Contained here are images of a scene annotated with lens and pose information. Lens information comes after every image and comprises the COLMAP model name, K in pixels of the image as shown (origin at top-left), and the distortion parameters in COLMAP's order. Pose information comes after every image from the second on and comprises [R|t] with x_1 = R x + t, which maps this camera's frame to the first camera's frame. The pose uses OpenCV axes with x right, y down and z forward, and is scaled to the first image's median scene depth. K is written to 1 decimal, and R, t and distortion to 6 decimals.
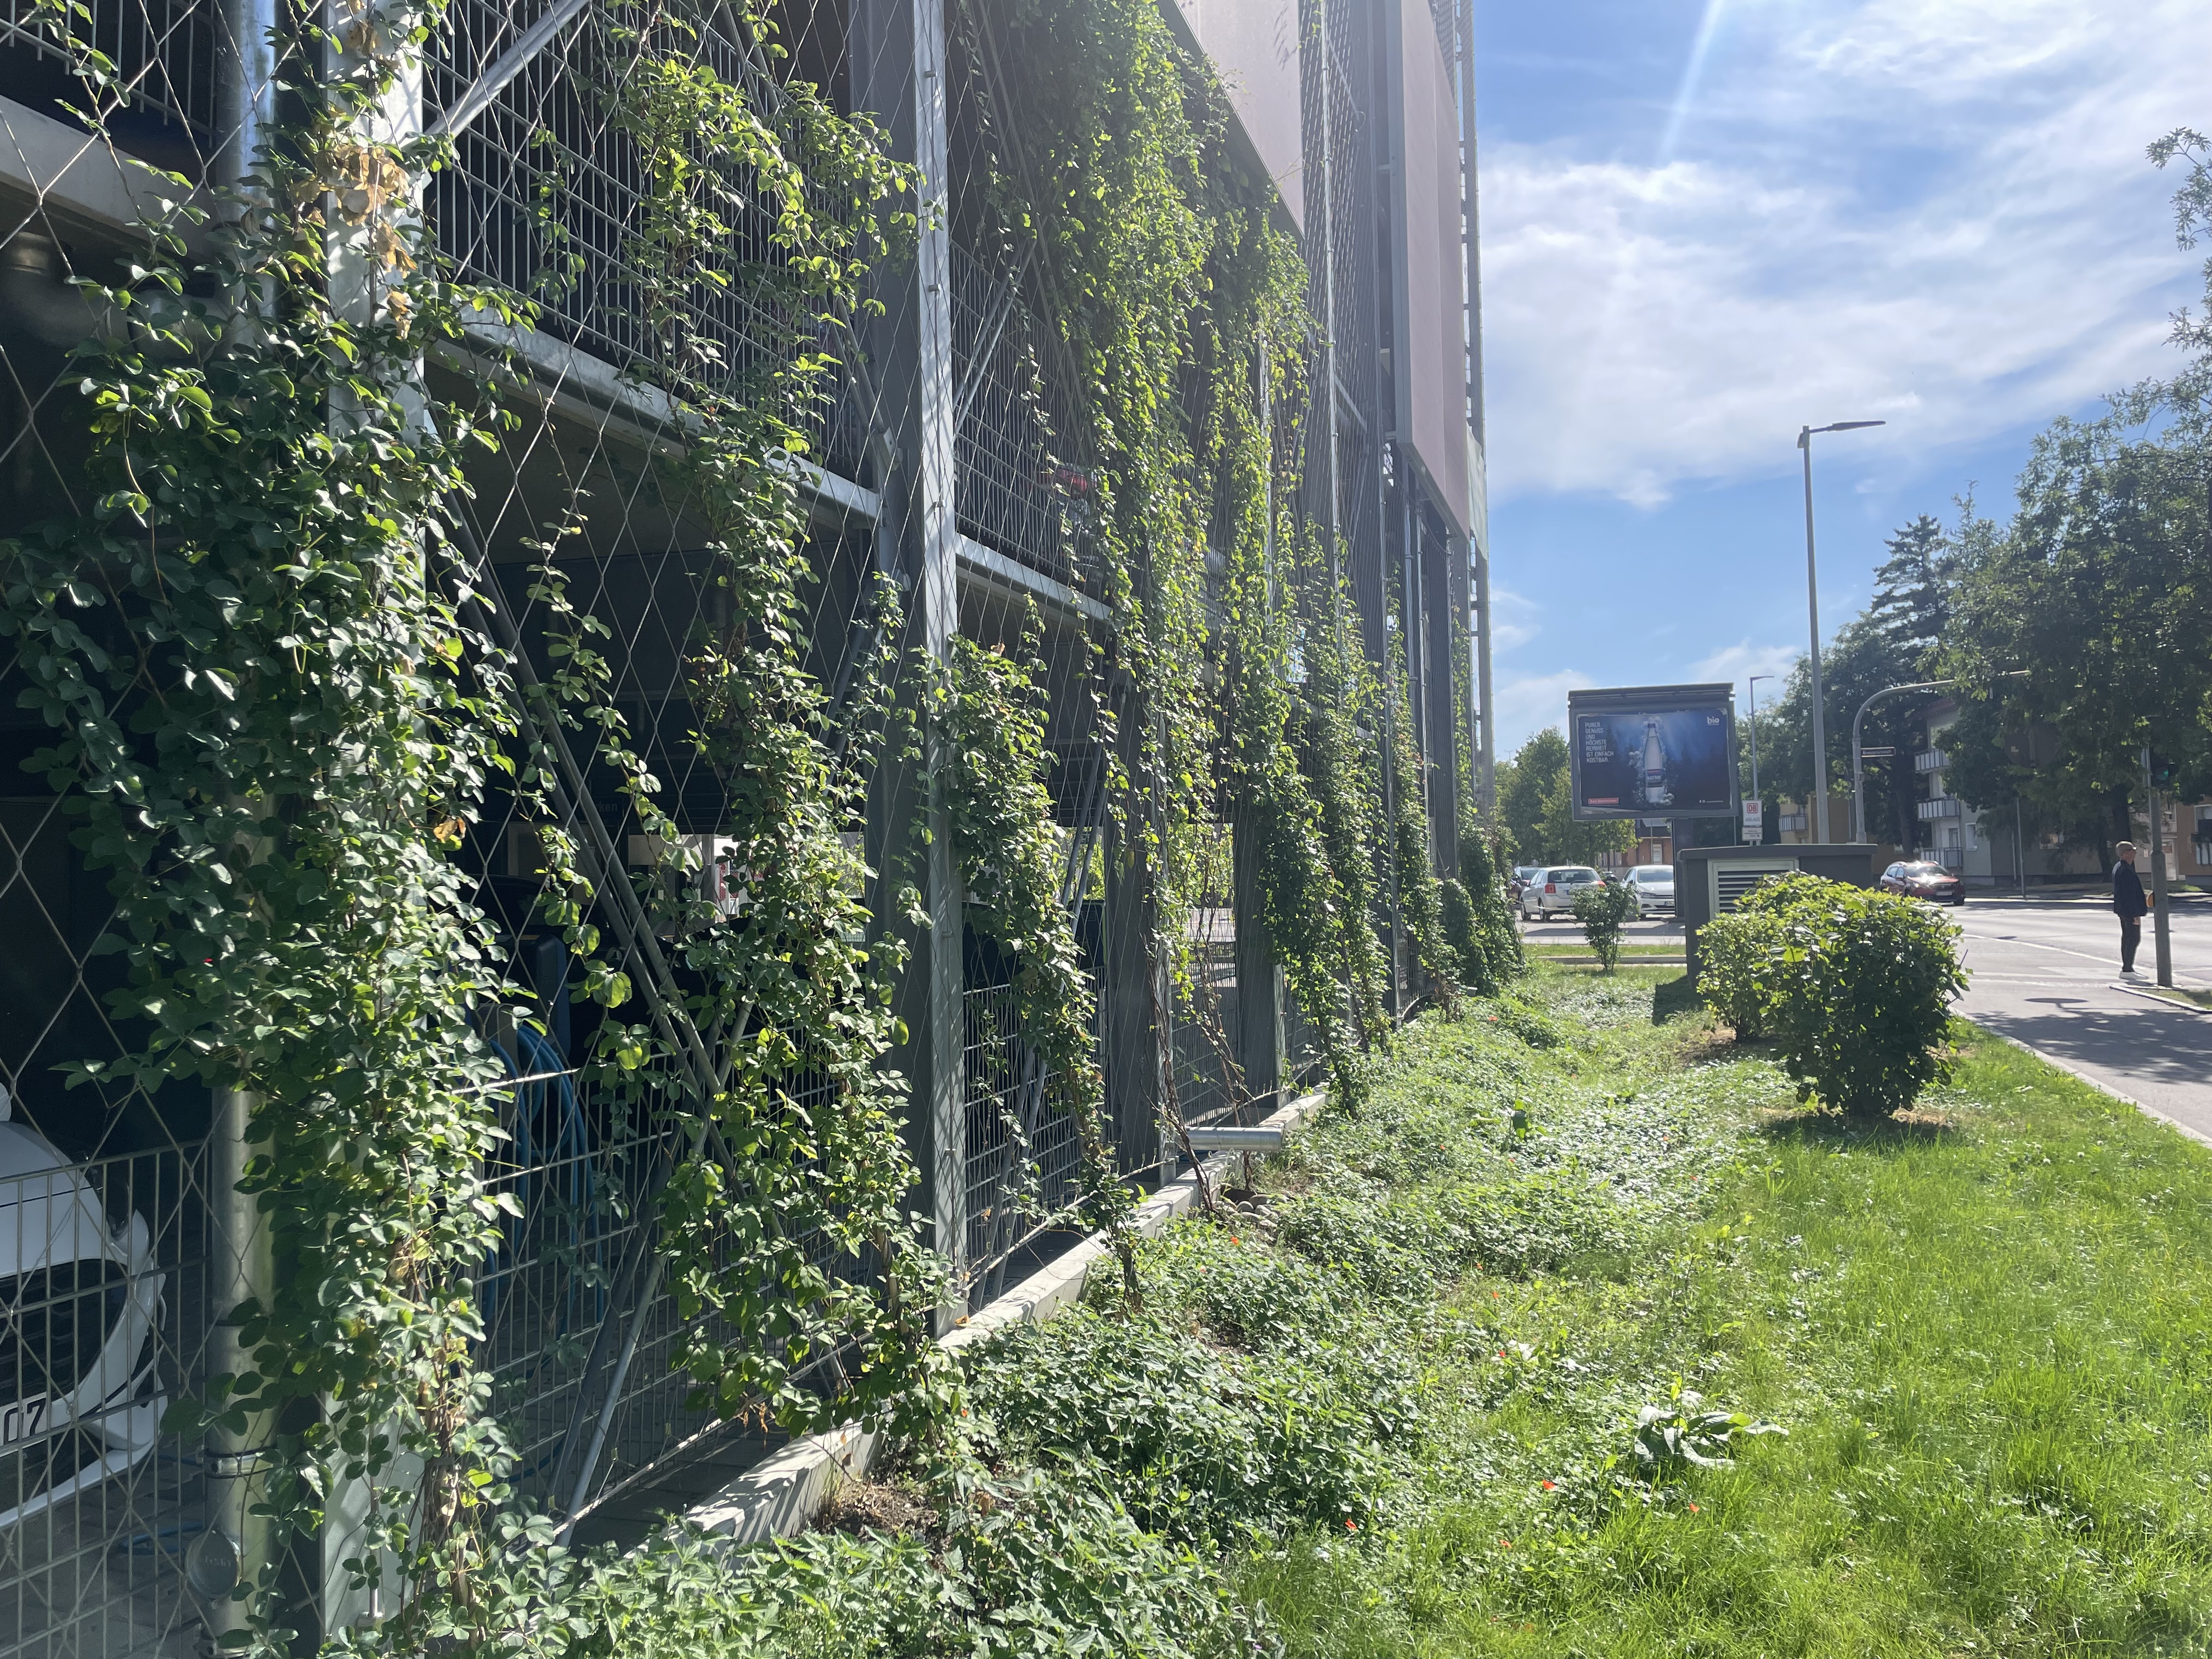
lens RADIAL K [[1682.4, 0, 1106.0], [0, 1682.4, 829.5], [0, 0, 1]] dist [0.044538, -0.000586]
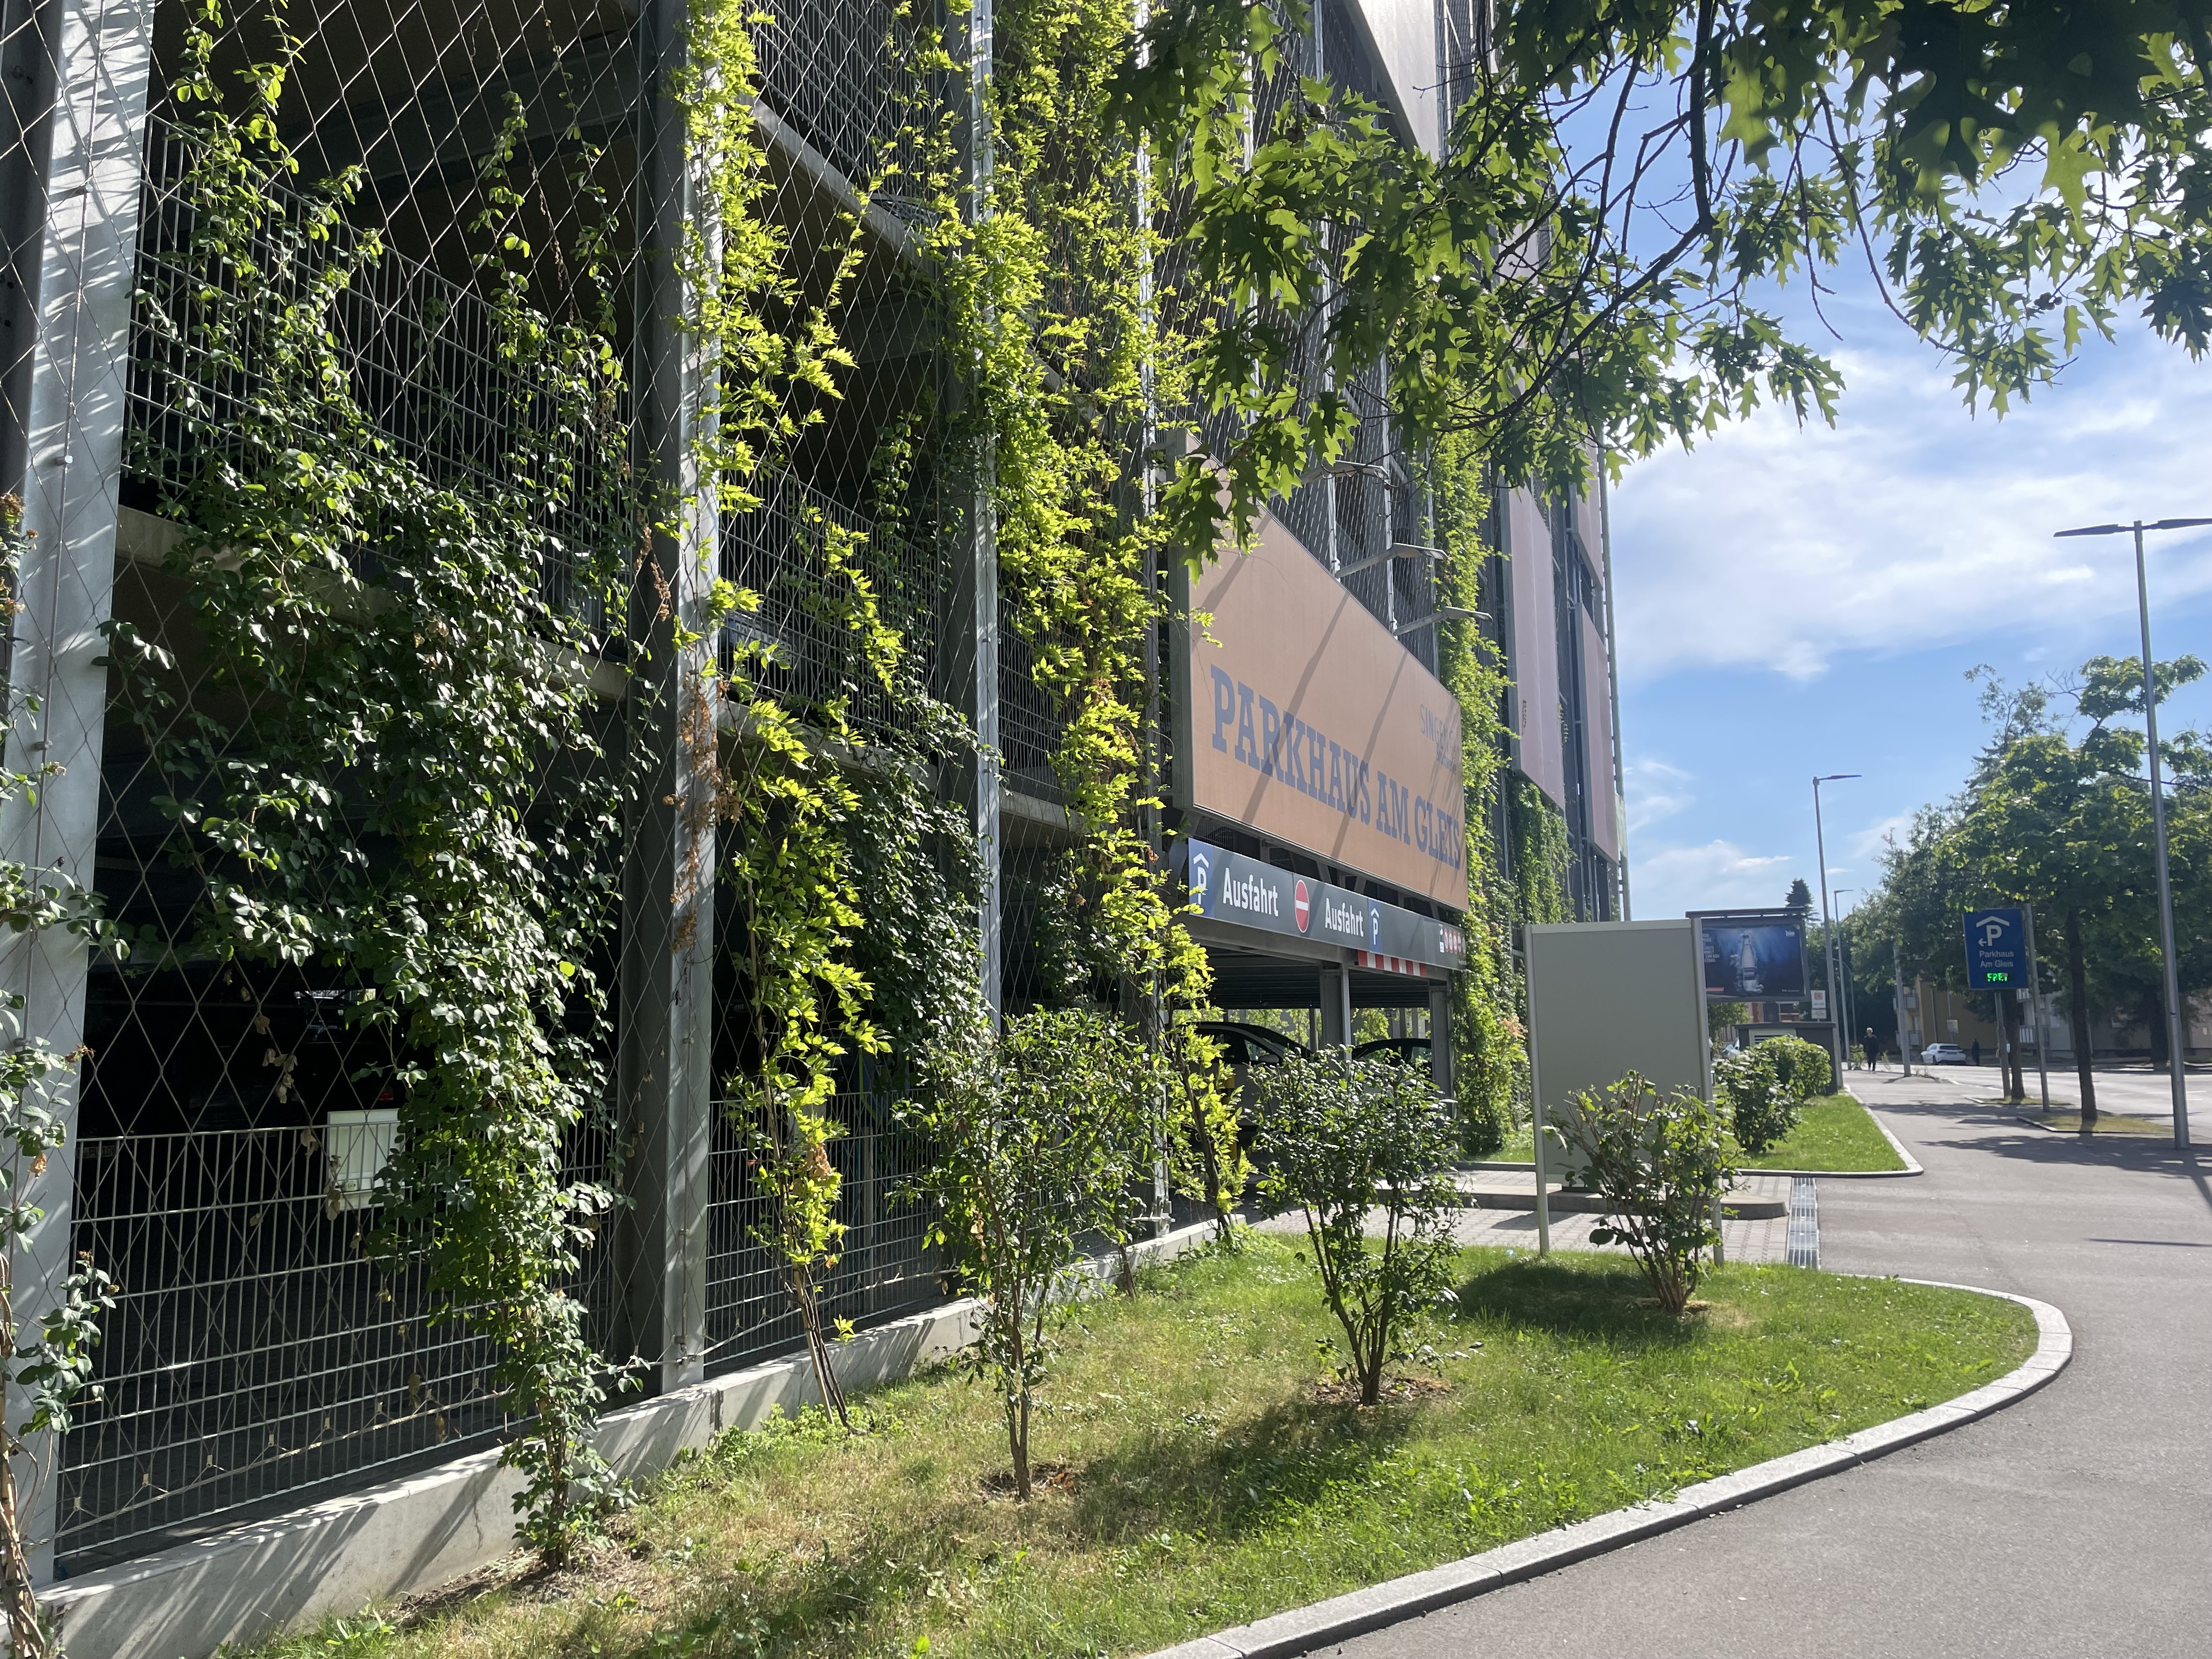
lens RADIAL K [[1682.4, 0, 1106.0], [0, 1682.4, 829.5], [0, 0, 1]] dist [0.044538, -0.000586]
pose [[0.997055, -0.000292, -0.076692, -0.047819], [-0.007143, 0.995292, -0.096653, -0.004034], [0.076359, 0.096916, 0.992359, -0.209627]]
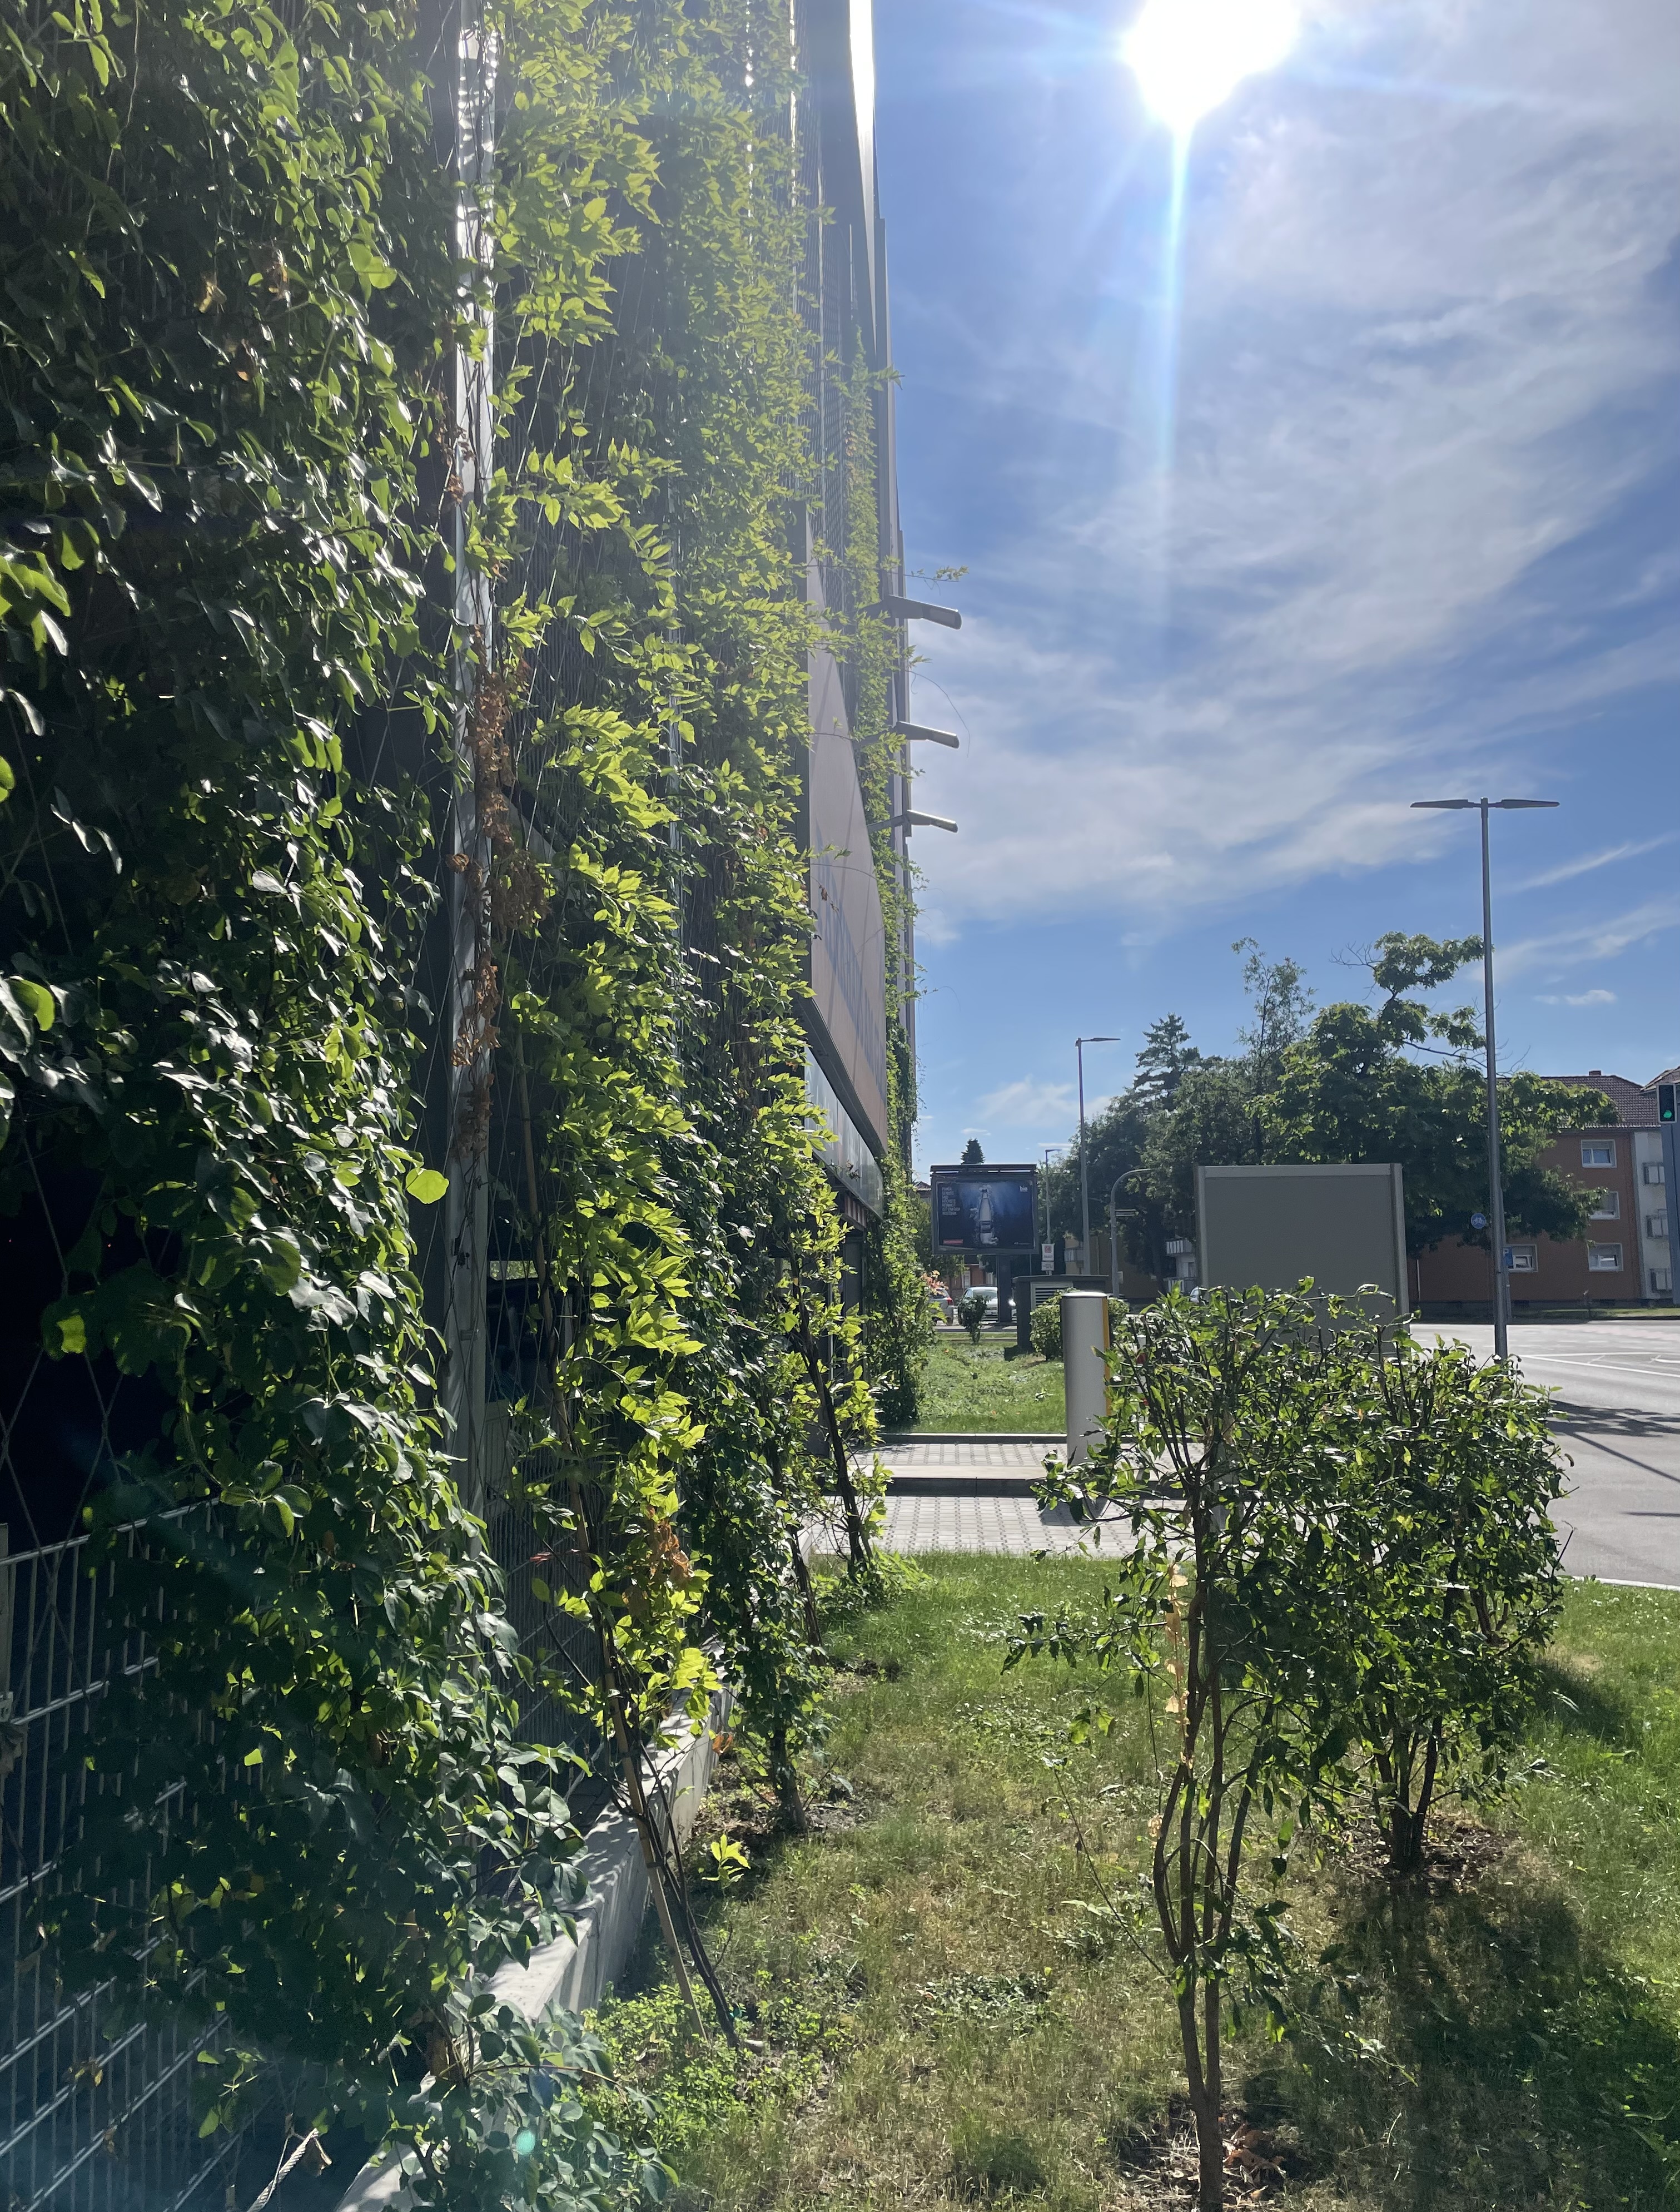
lens RADIAL K [[1690.4, 0, 840.0], [0, 1690.4, 1106.0], [0, 0, 1]] dist [0.080375, 0.000297]
pose [[0.969873, 0.039952, 0.240313, -0.070342], [-0.020269, 0.996274, -0.083827, -0.003971], [-0.242766, 0.076431, 0.967069, -0.180265]]
